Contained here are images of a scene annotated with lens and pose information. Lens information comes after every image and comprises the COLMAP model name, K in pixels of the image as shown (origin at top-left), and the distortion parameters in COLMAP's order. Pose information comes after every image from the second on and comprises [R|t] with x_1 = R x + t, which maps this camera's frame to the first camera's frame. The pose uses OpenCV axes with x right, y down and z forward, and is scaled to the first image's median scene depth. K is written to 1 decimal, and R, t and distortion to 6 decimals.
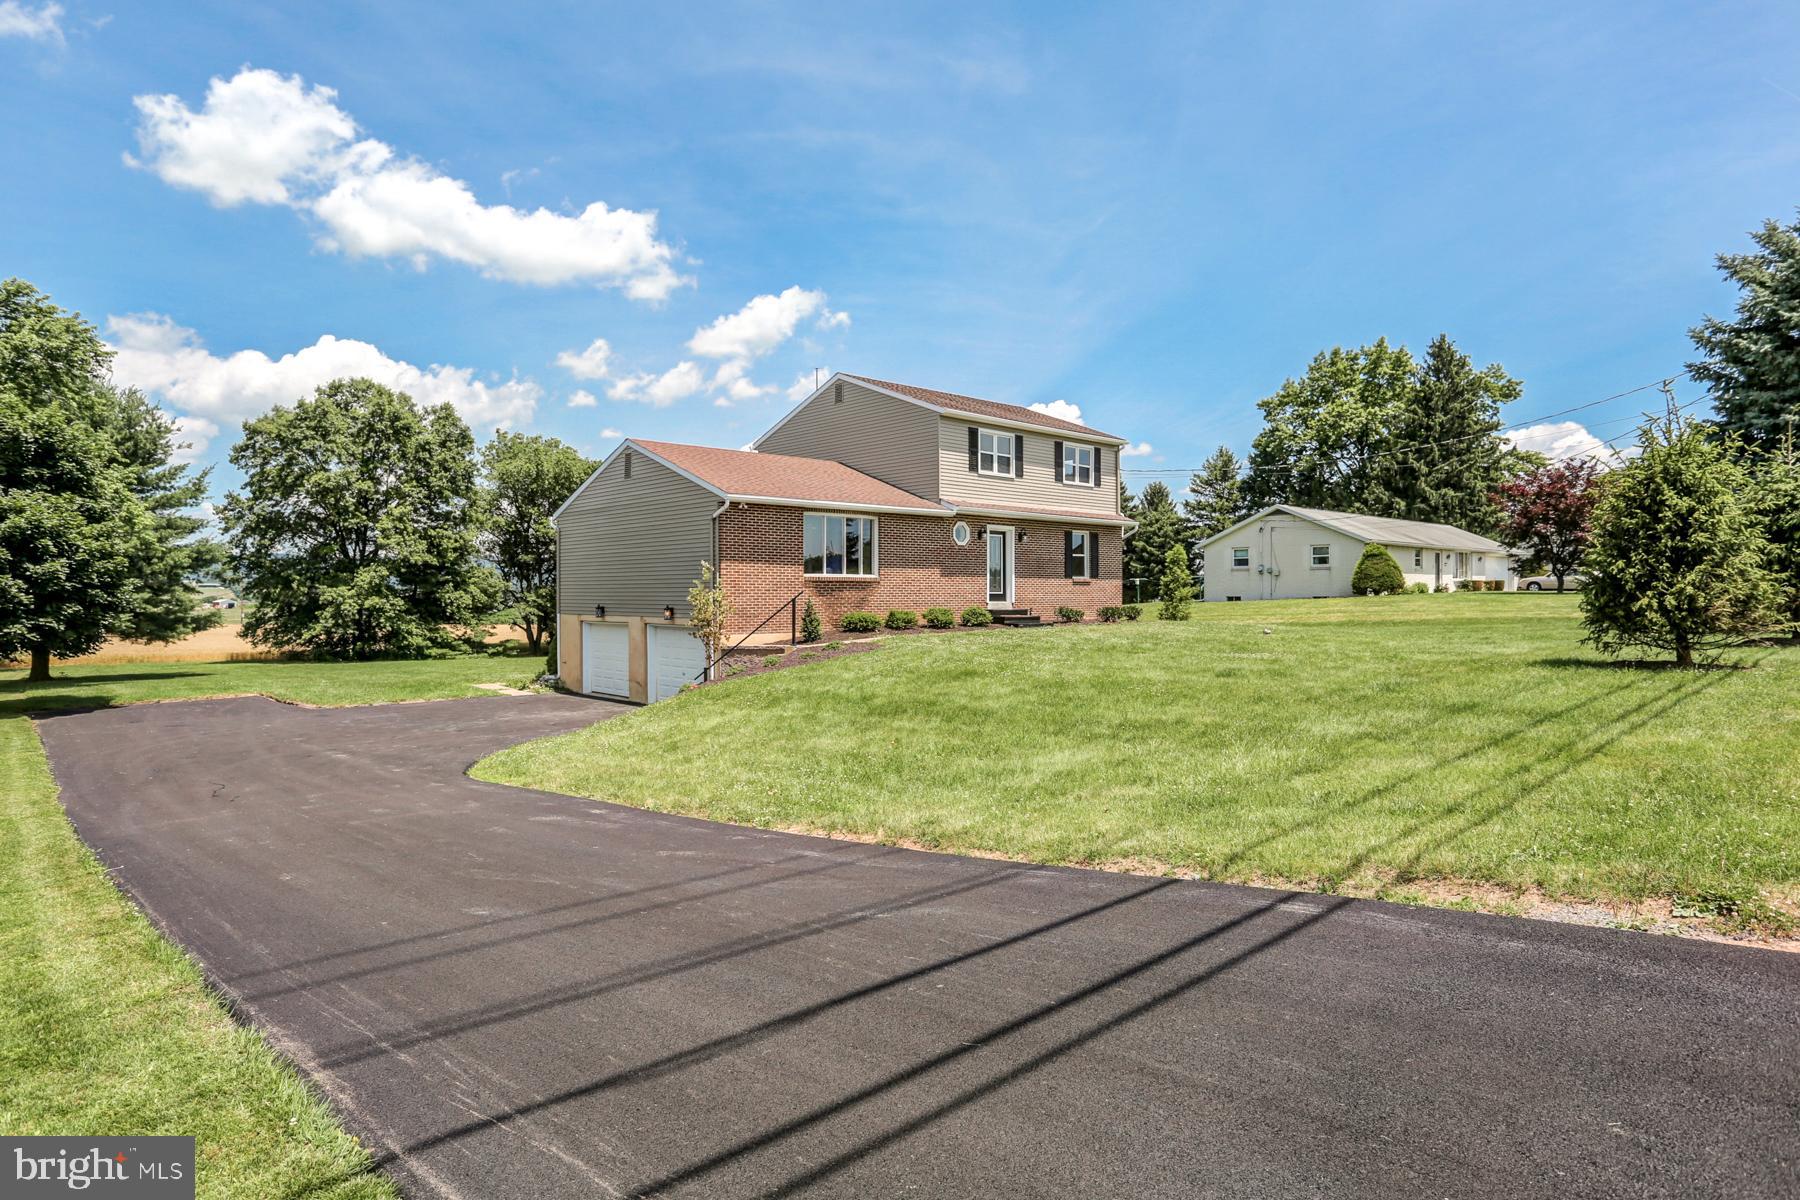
lens RADIAL K [[932.2, 0, 906.8], [0, 932.2, 592.0], [0, 0, 1]] dist [-0.063244, 0.028510]
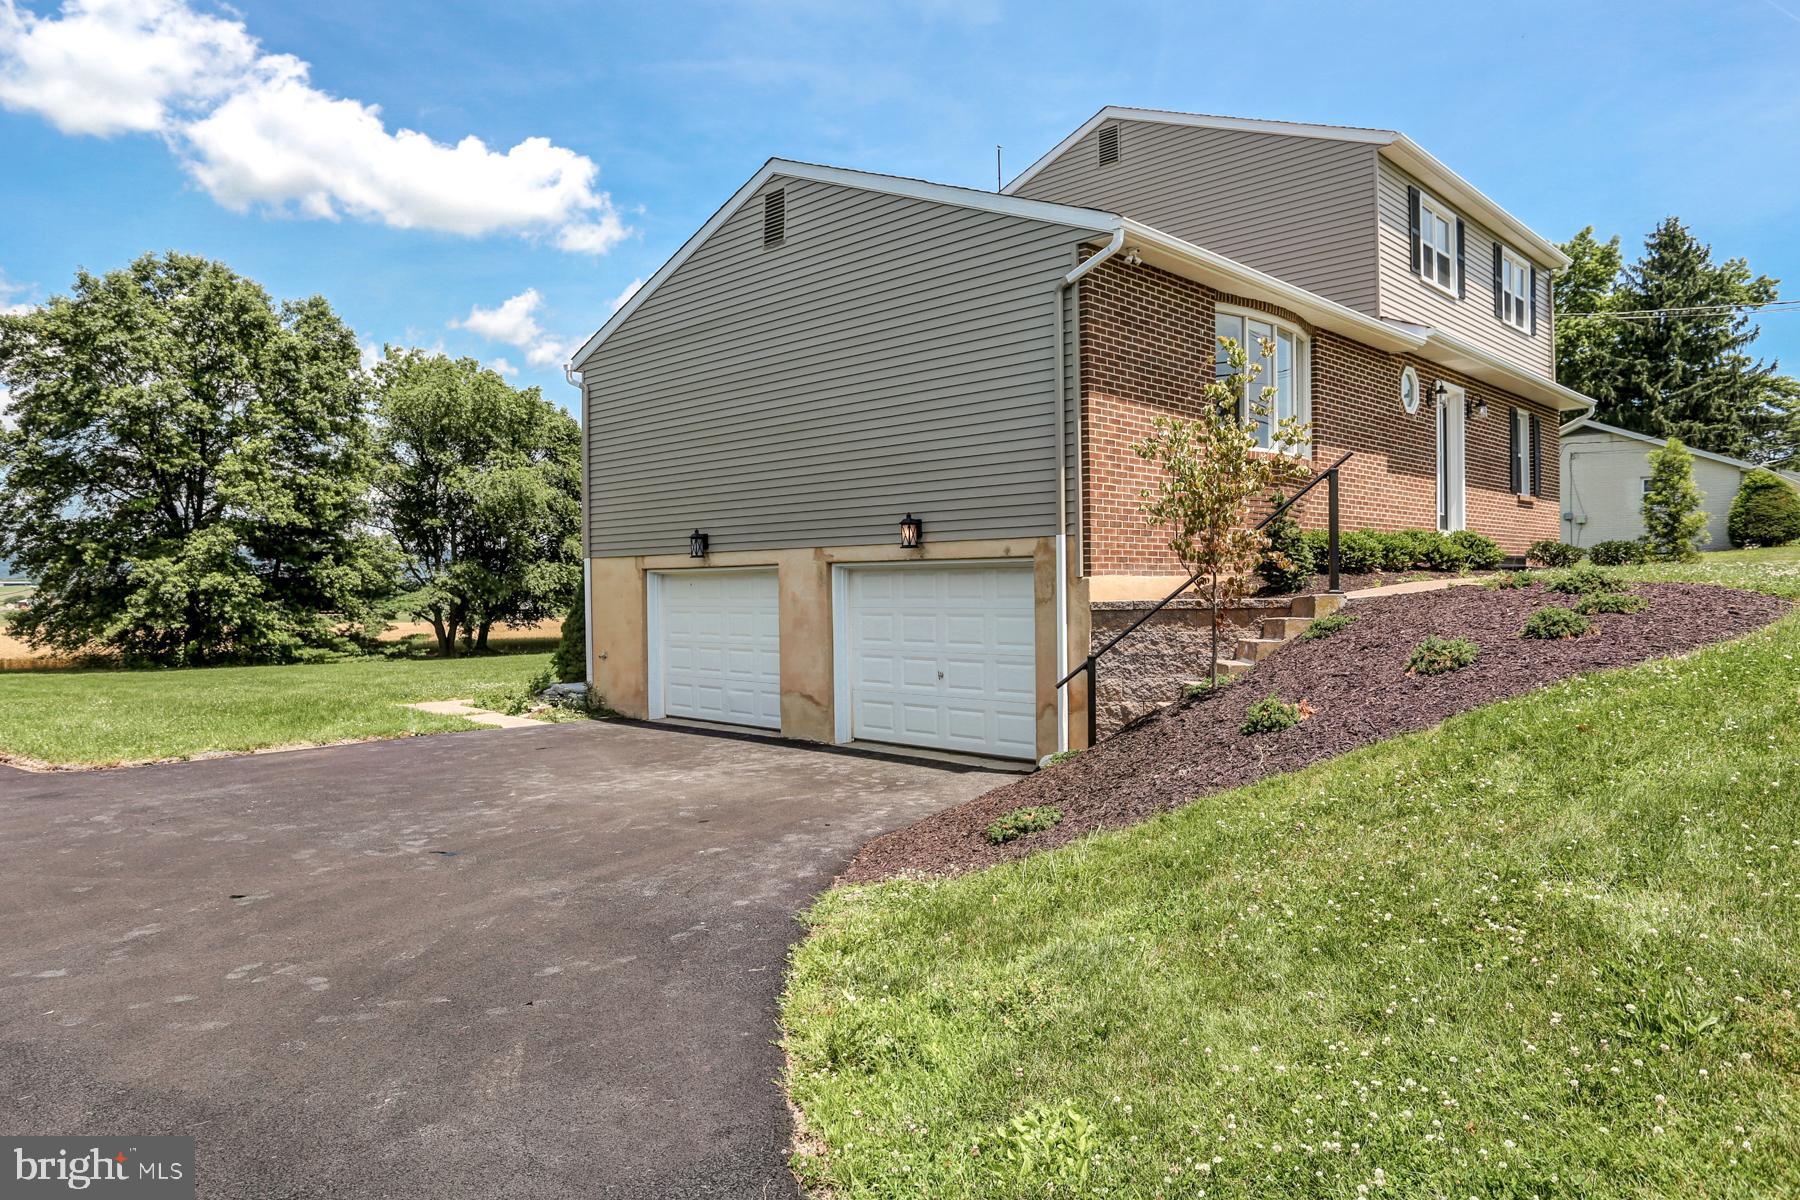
lens RADIAL K [[1089.7, 0, 931.8], [0, 1089.7, 599.0], [0, 0, 1]] dist [-0.023073, 0.003577]
pose [[0.998478, -0.009394, 0.054346, -0.092399], [0.008461, 0.999813, 0.017377, 0.015016], [-0.054499, -0.016891, 0.998371, 0.167665]]
